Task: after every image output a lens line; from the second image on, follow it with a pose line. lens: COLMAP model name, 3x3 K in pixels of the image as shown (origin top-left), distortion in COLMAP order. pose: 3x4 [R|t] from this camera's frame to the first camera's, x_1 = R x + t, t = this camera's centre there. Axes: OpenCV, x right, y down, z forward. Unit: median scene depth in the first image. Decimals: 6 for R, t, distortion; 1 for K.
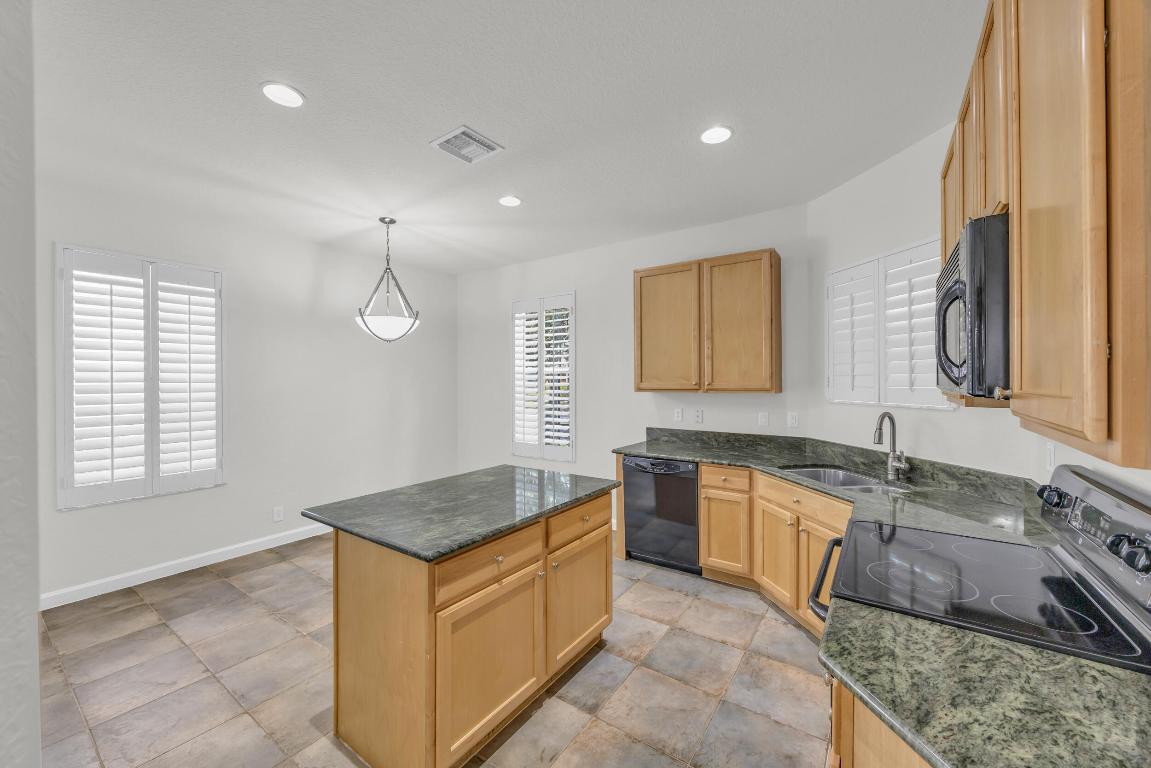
lens RADIAL K [[442.2, 0, 574.7], [0, 442.2, 377.6], [0, 0, 1]] dist [-0.001718, -0.000138]
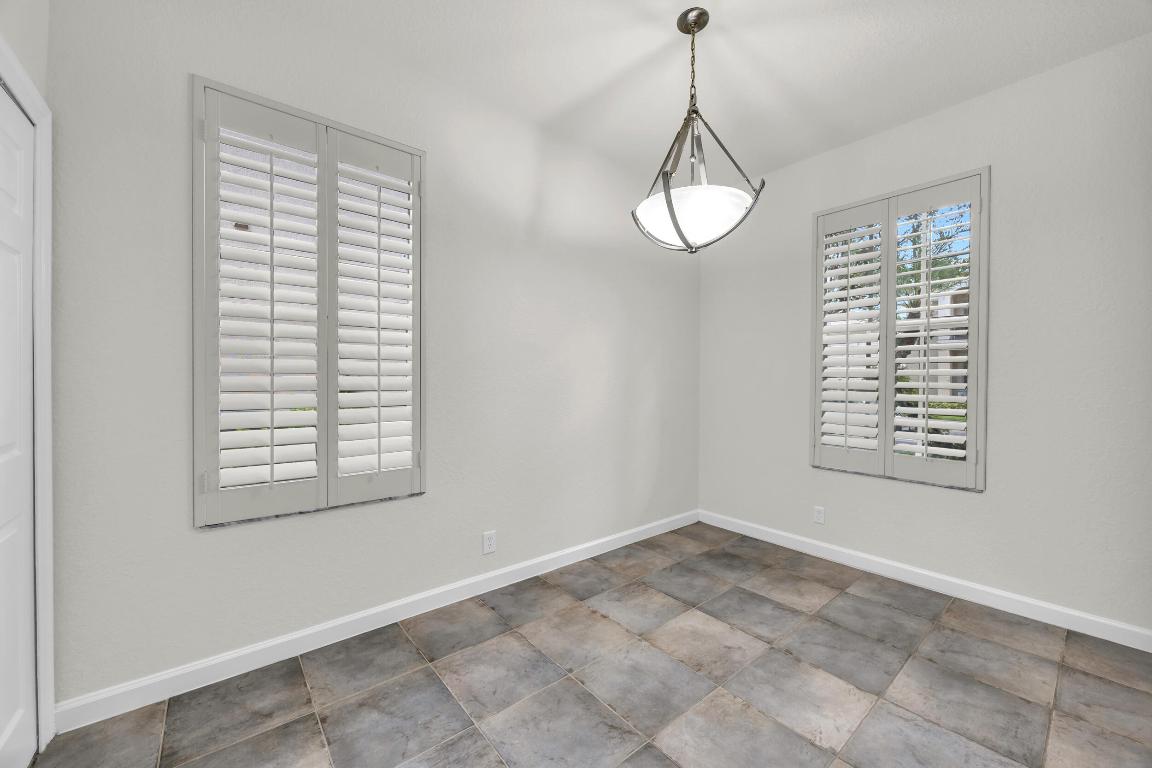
lens RADIAL K [[440.1, 0, 572.7], [0, 440.1, 382.2], [0, 0, 1]] dist [-0.002582, -0.000217]
pose [[0.961410, 0.010721, -0.274910, -0.483308], [-0.008294, 0.999916, 0.009988, 0.085721], [0.274994, -0.007322, 0.961418, 0.529317]]
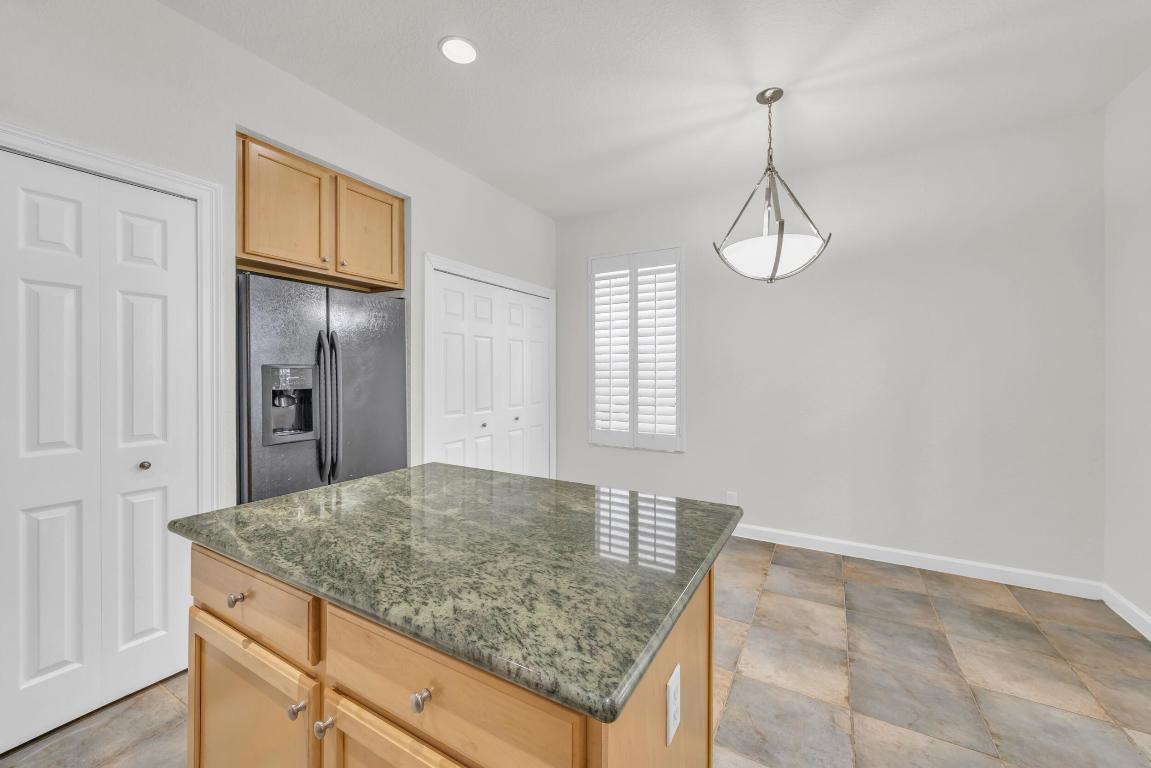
lens RADIAL K [[446.7, 0, 571.1], [0, 446.7, 372.6], [0, 0, 1]] dist [0.001857, 0.000108]
pose [[0.083353, 0.004311, -0.996511, 0.249572], [0.001553, 0.999989, 0.004456, 0.059598], [0.996519, -0.001919, 0.083345, 0.762548]]
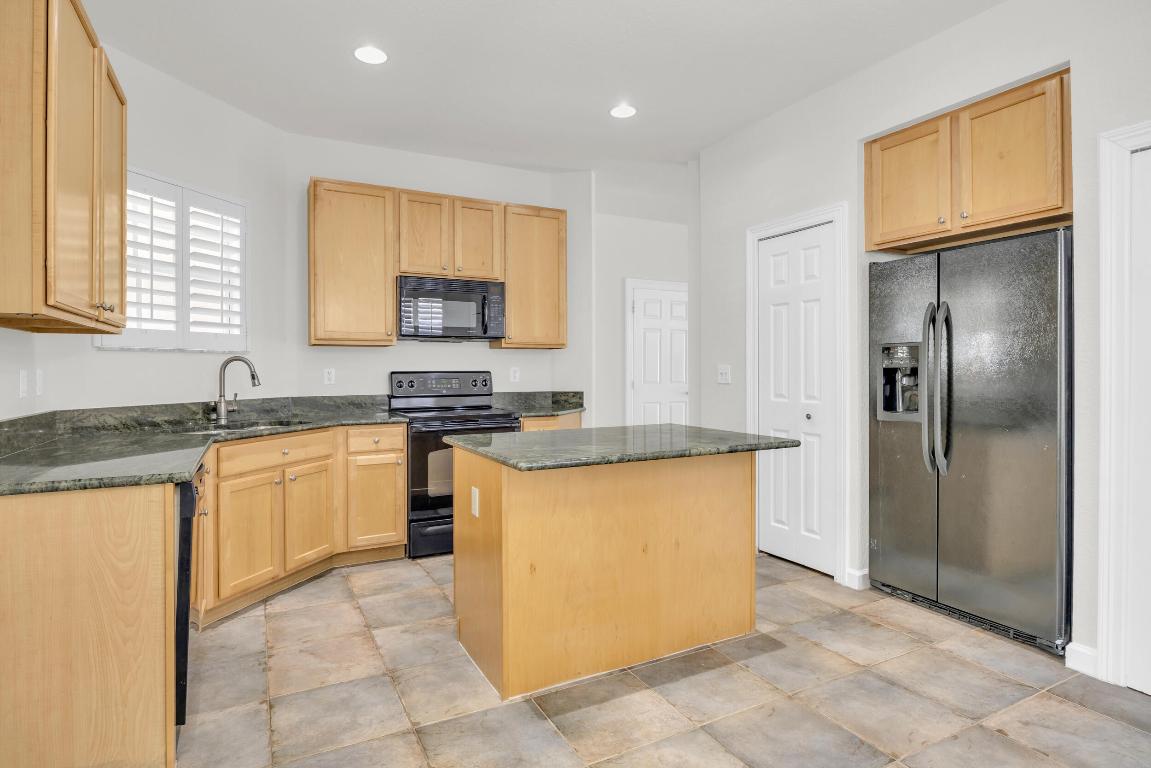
lens RADIAL K [[611.2, 0, 573.4], [0, 611.2, 372.5], [0, 0, 1]] dist [-0.002493, 0.000154]
pose [[-0.888791, 0.005039, 0.458284, -0.492711], [0.005432, 0.999985, -0.000460, 0.093892], [-0.458280, 0.002081, -0.888806, 1.488322]]
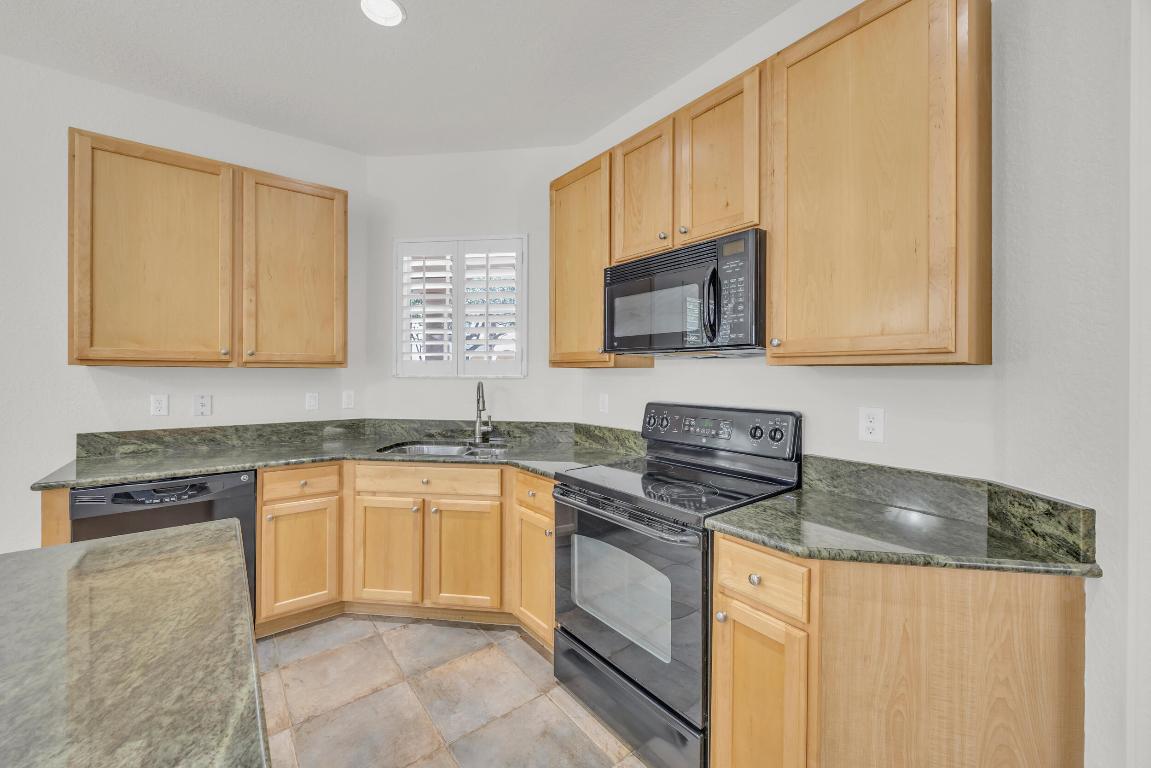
lens RADIAL K [[446.7, 0, 564.7], [0, 446.7, 374.1], [0, 0, 1]] dist [0.000458, 0.000196]
pose [[0.295456, 0.006460, 0.955334, -0.231811], [-0.011046, 0.999933, -0.003346, 0.047445], [-0.955292, -0.009564, 0.295508, 0.369377]]
